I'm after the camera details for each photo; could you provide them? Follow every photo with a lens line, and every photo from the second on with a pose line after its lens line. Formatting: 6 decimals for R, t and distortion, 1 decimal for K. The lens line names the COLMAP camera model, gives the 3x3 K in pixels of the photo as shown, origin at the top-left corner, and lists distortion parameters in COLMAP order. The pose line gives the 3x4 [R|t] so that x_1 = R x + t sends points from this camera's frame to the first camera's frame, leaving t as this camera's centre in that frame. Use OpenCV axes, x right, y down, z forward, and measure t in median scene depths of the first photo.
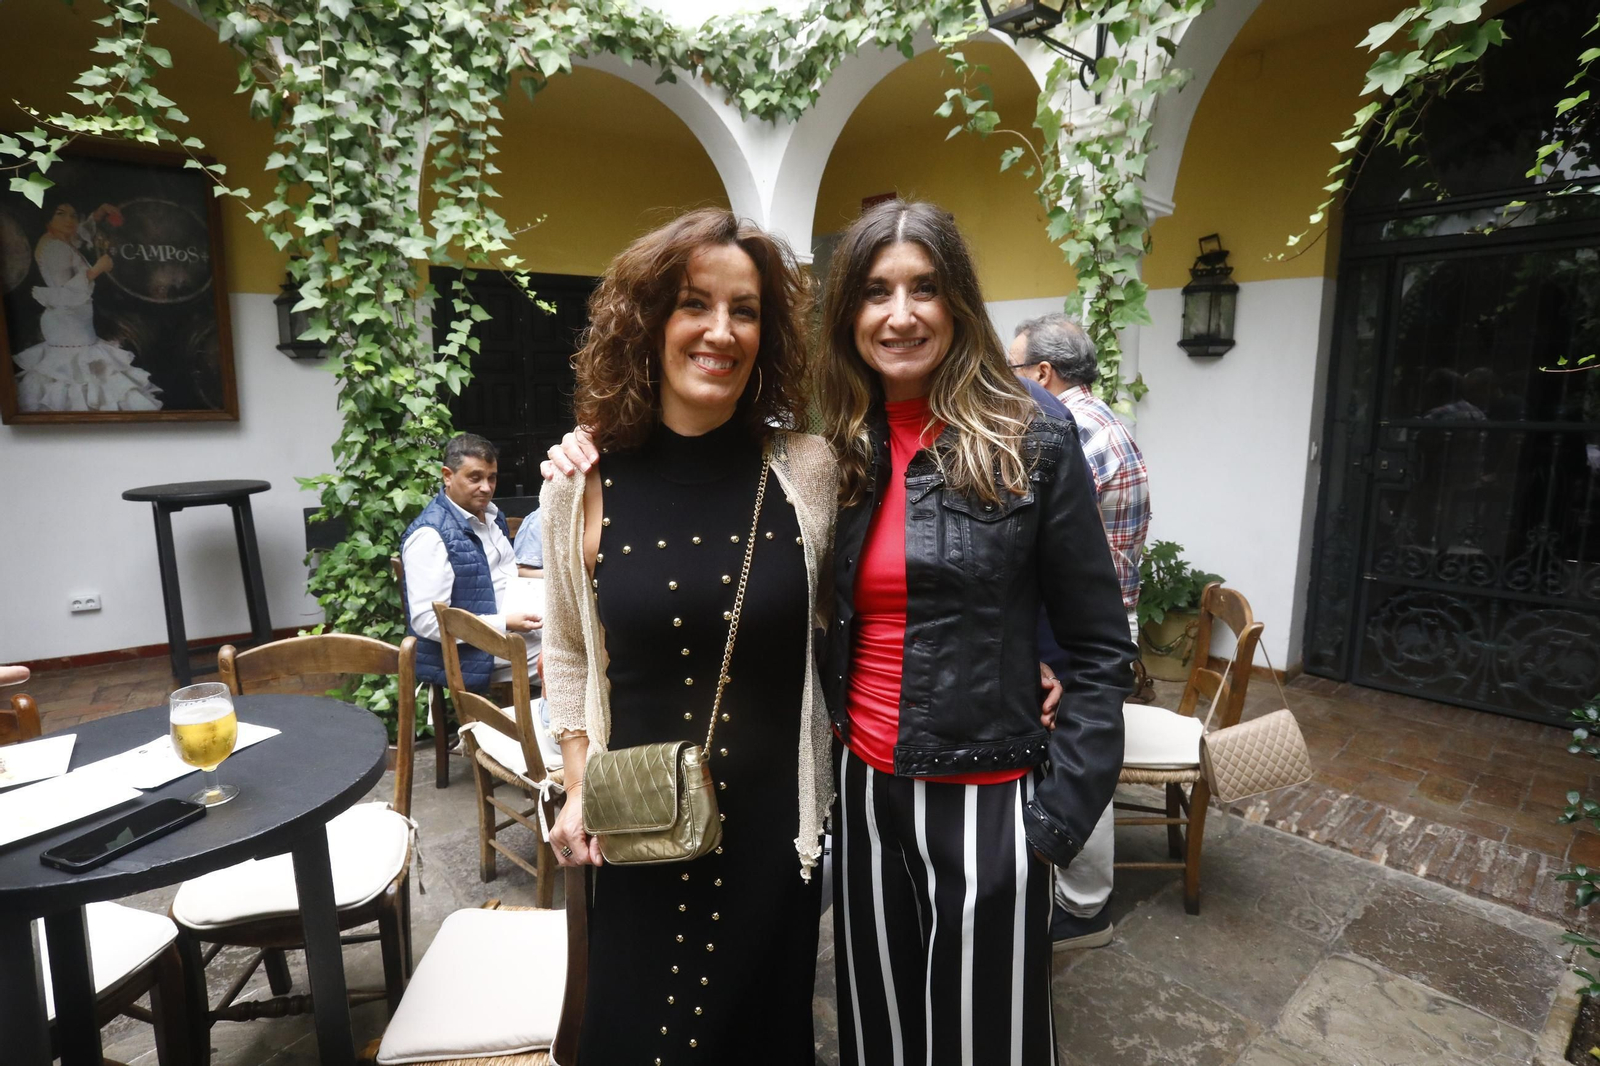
lens RADIAL K [[836.3, 0, 798.7], [0, 836.3, 533.8], [0, 0, 1]] dist [-0.069834, 0.031353]
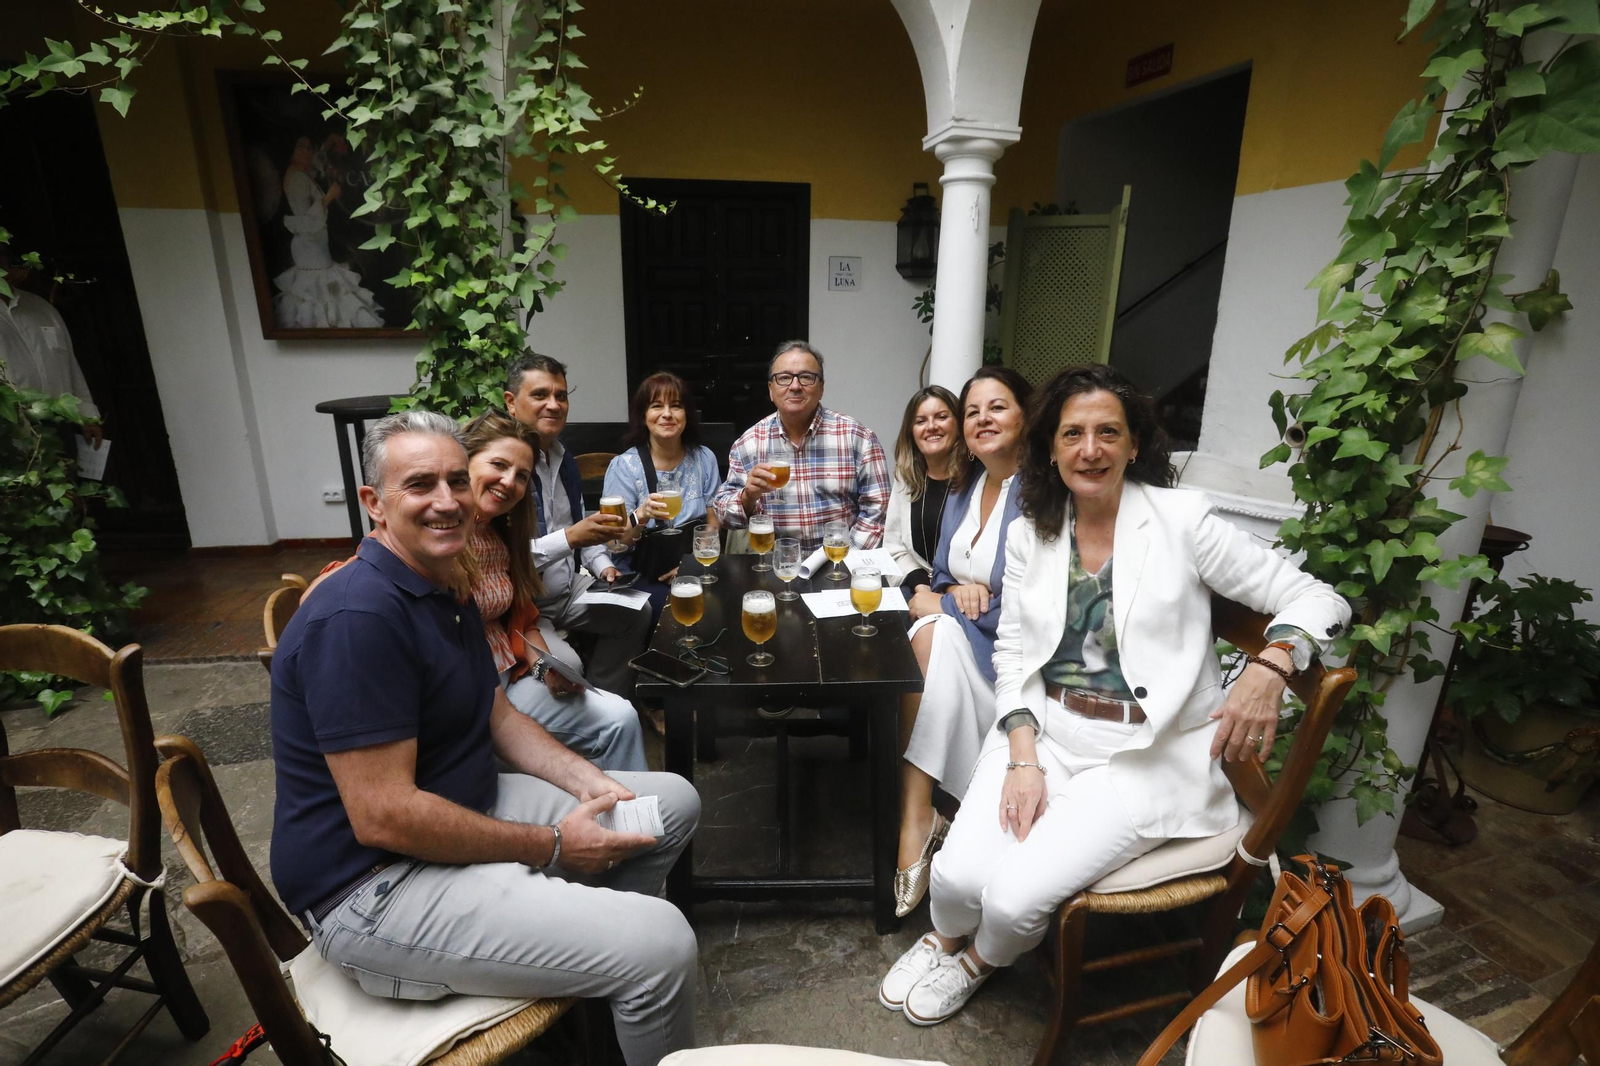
lens RADIAL K [[729.2, 0, 793.5], [0, 729.2, 533.0], [0, 0, 1]] dist [-0.063538, 0.021532]
pose [[0.912167, 0.120702, -0.391640, 0.170925], [-0.074715, 0.988607, 0.130666, -0.056709], [0.402950, -0.089928, 0.910793, 0.402754]]
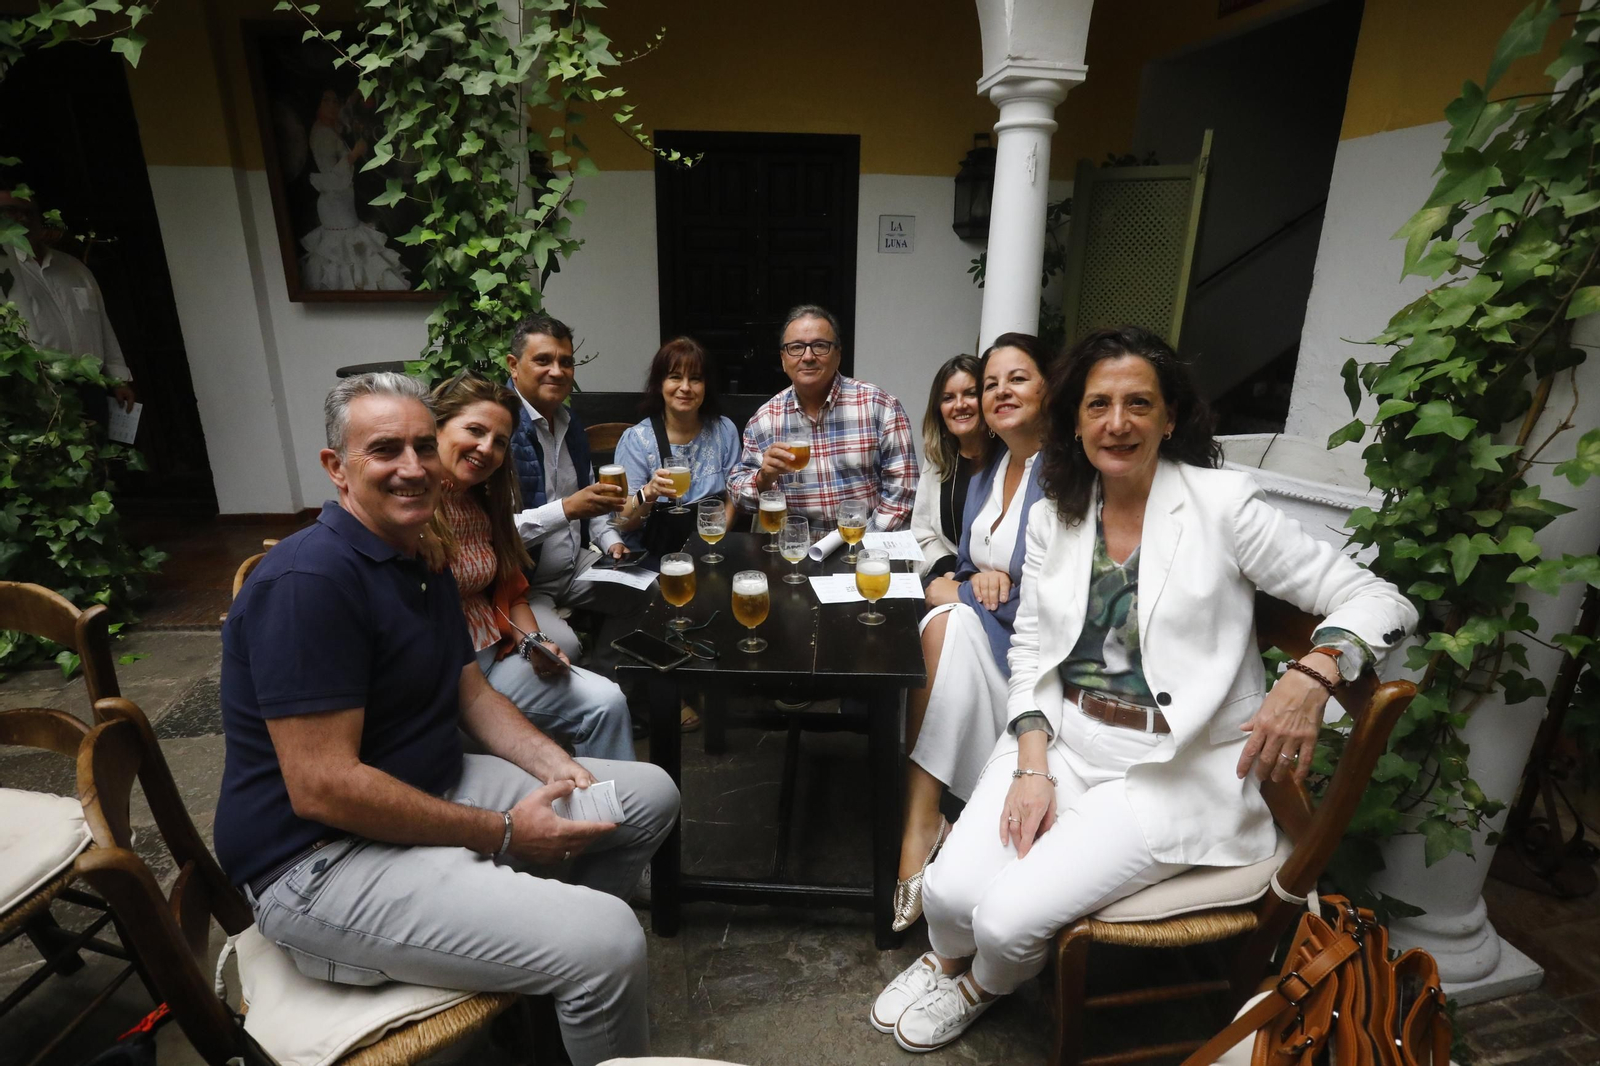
lens RADIAL K [[775.9, 0, 793.3], [0, 775.9, 531.6], [0, 0, 1]] dist [-0.055734, 0.023625]
pose [[0.874449, 0.152530, -0.460514, 0.202051], [-0.089279, 0.983669, 0.156281, -0.054463], [0.476831, -0.095546, 0.873787, 0.428317]]
